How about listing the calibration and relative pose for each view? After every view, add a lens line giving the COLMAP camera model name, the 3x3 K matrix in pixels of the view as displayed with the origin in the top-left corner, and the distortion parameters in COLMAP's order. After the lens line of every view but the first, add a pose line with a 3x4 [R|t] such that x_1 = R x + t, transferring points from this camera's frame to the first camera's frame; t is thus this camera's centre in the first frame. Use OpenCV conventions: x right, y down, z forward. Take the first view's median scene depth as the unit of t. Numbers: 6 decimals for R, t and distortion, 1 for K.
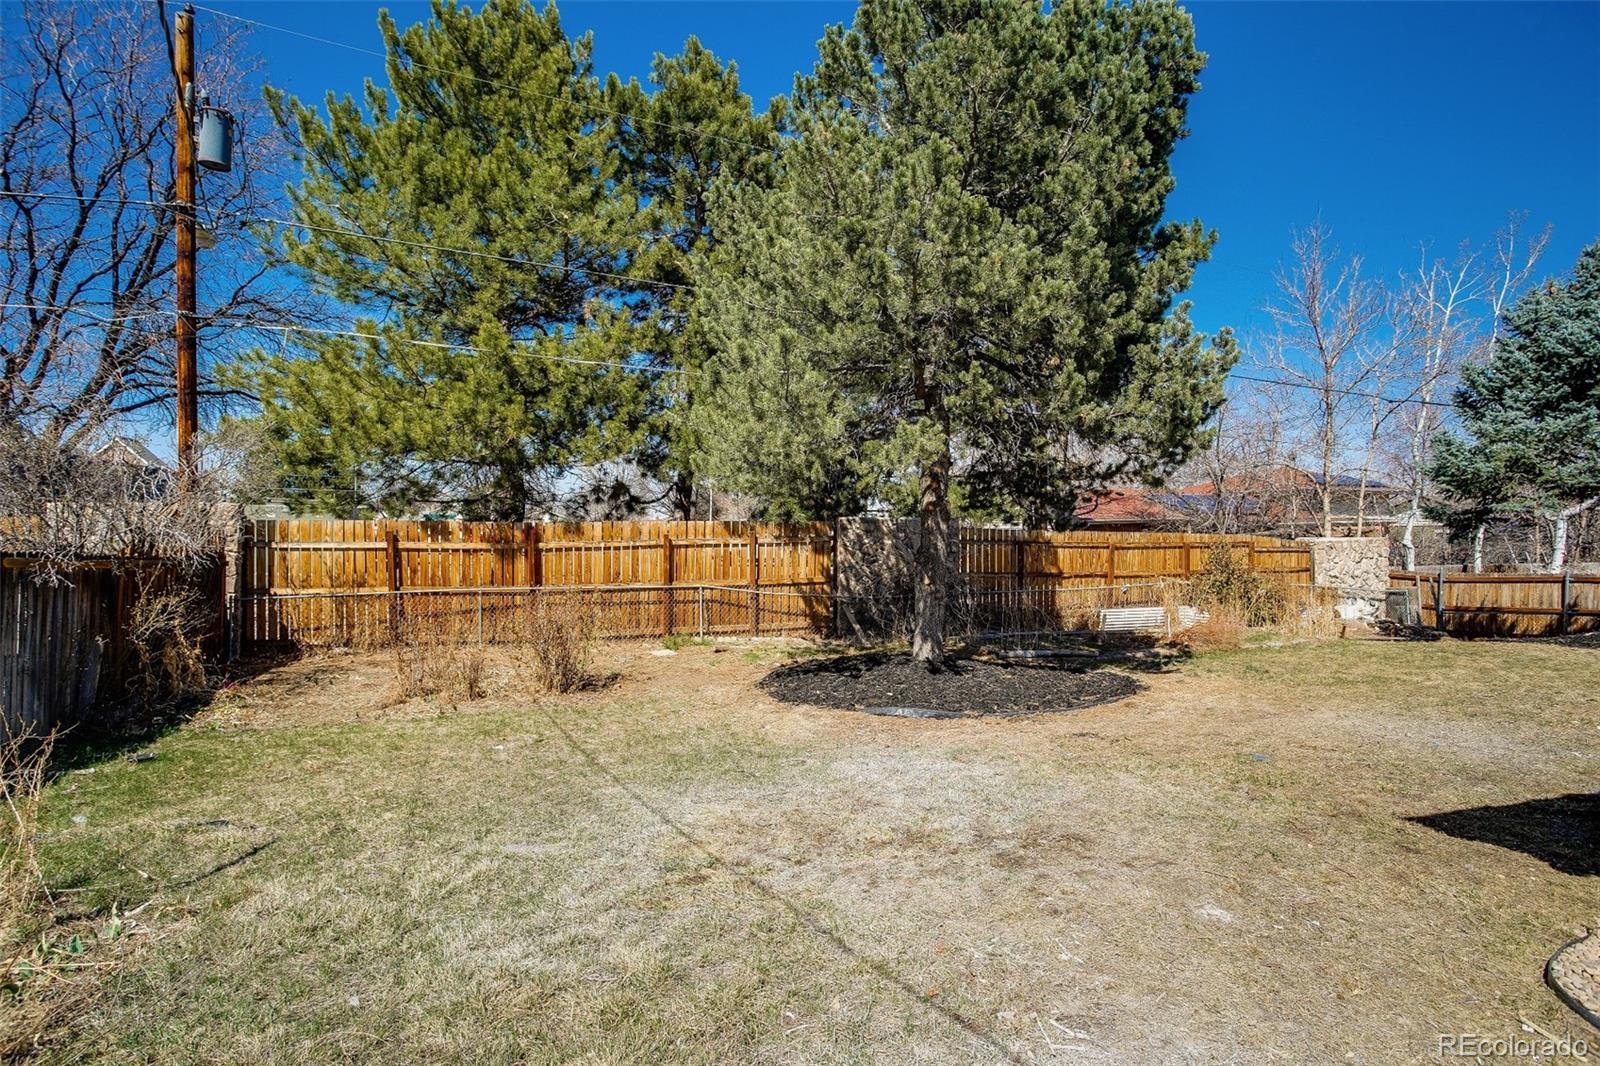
lens RADIAL K [[793.0, 0, 795.9], [0, 793.0, 526.9], [0, 0, 1]] dist [-0.080361, 0.034840]
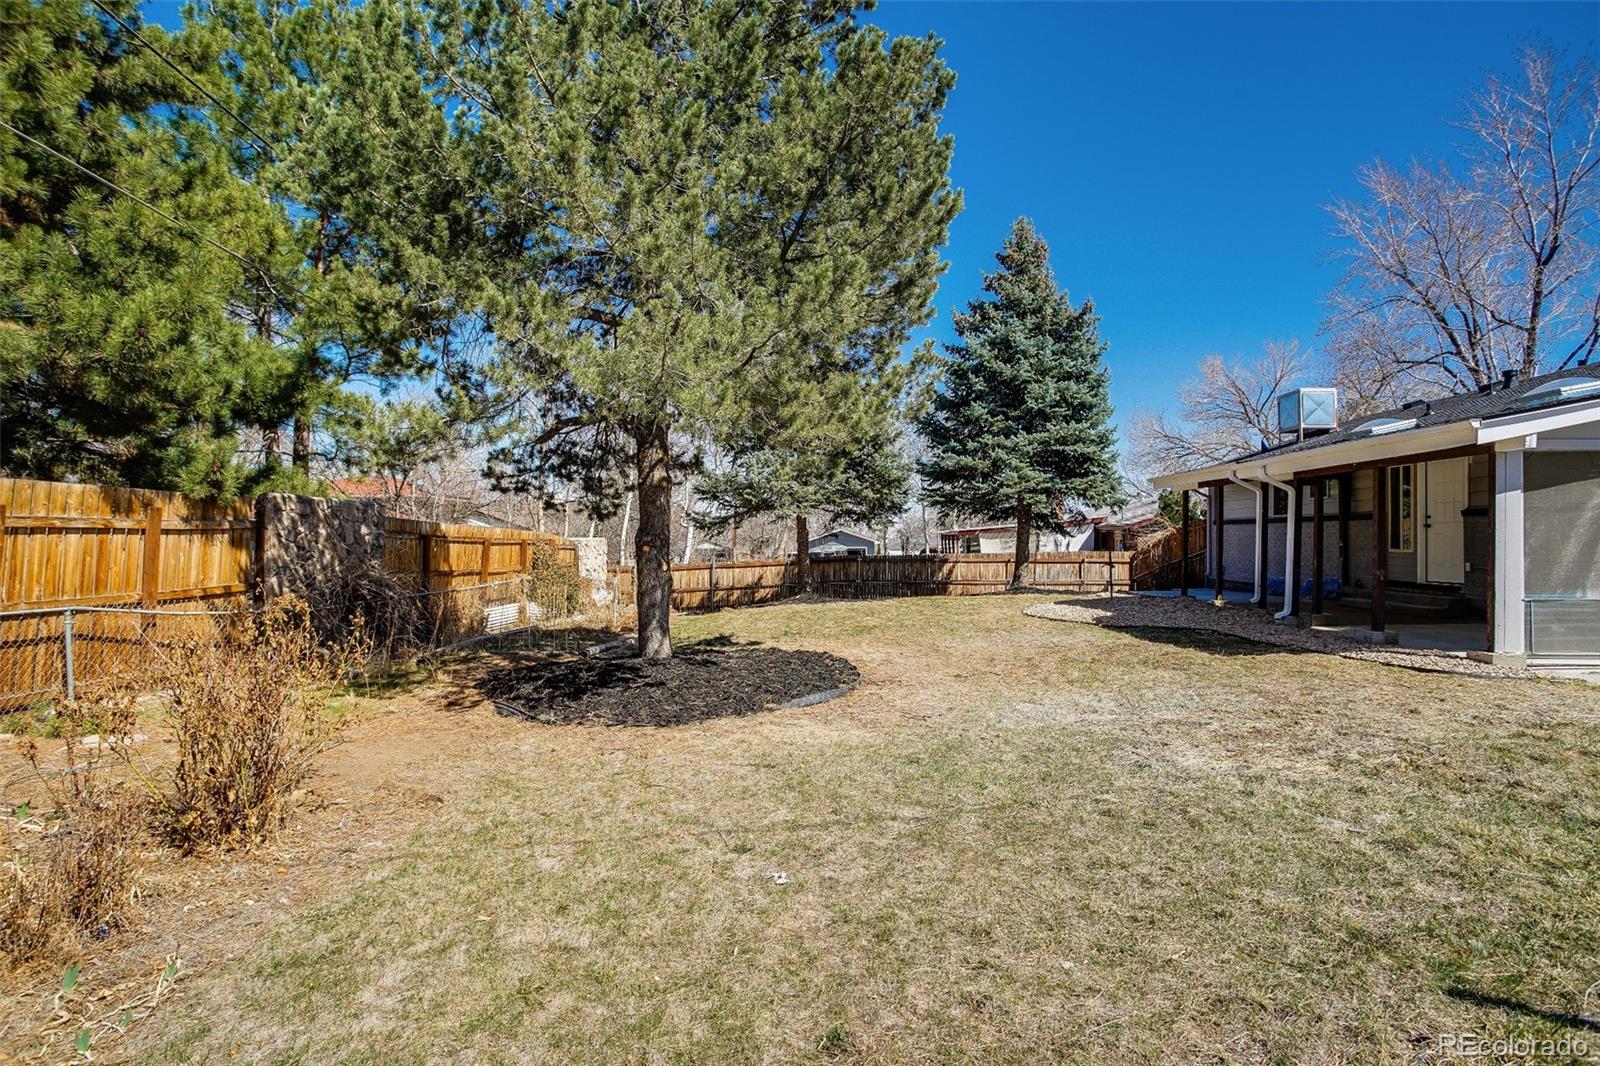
lens RADIAL K [[793.0, 0, 795.9], [0, 793.0, 526.9], [0, 0, 1]] dist [-0.080361, 0.034840]
pose [[0.335246, 0.022876, 0.941853, -0.405436], [-0.005491, 0.999736, -0.022327, 0.028529], [-0.942114, 0.002314, 0.335283, 0.364430]]
